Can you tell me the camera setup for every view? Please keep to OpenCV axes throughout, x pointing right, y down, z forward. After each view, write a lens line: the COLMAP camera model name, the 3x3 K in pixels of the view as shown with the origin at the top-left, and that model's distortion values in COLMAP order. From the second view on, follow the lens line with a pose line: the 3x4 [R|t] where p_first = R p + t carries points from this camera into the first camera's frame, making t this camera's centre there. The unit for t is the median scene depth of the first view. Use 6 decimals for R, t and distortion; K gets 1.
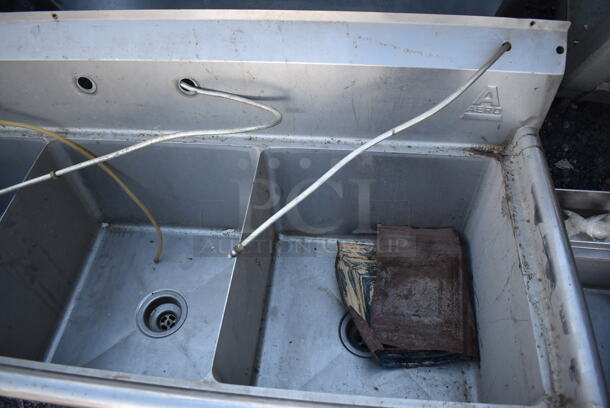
lens RADIAL K [[479.4, 0, 305.0], [0, 479.4, 204.0], [0, 0, 1]] dist [-0.095764, 0.013451]
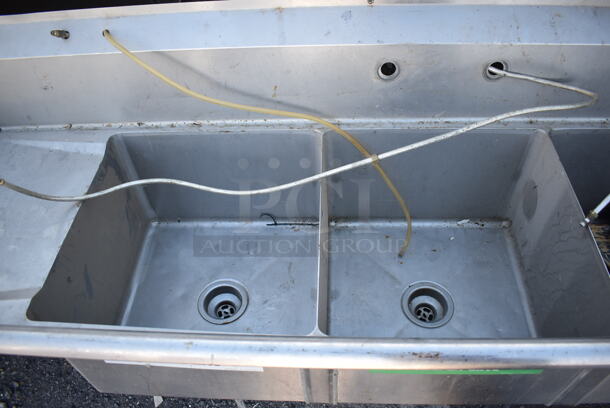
lens RADIAL K [[479.4, 0, 305.0], [0, 479.4, 204.0], [0, 0, 1]] dist [-0.095764, 0.013451]
pose [[0.997955, -0.052995, 0.035727, -0.663873], [0.055013, 0.996796, -0.058070, 0.074837], [-0.032535, 0.059917, 0.997673, 0.008015]]
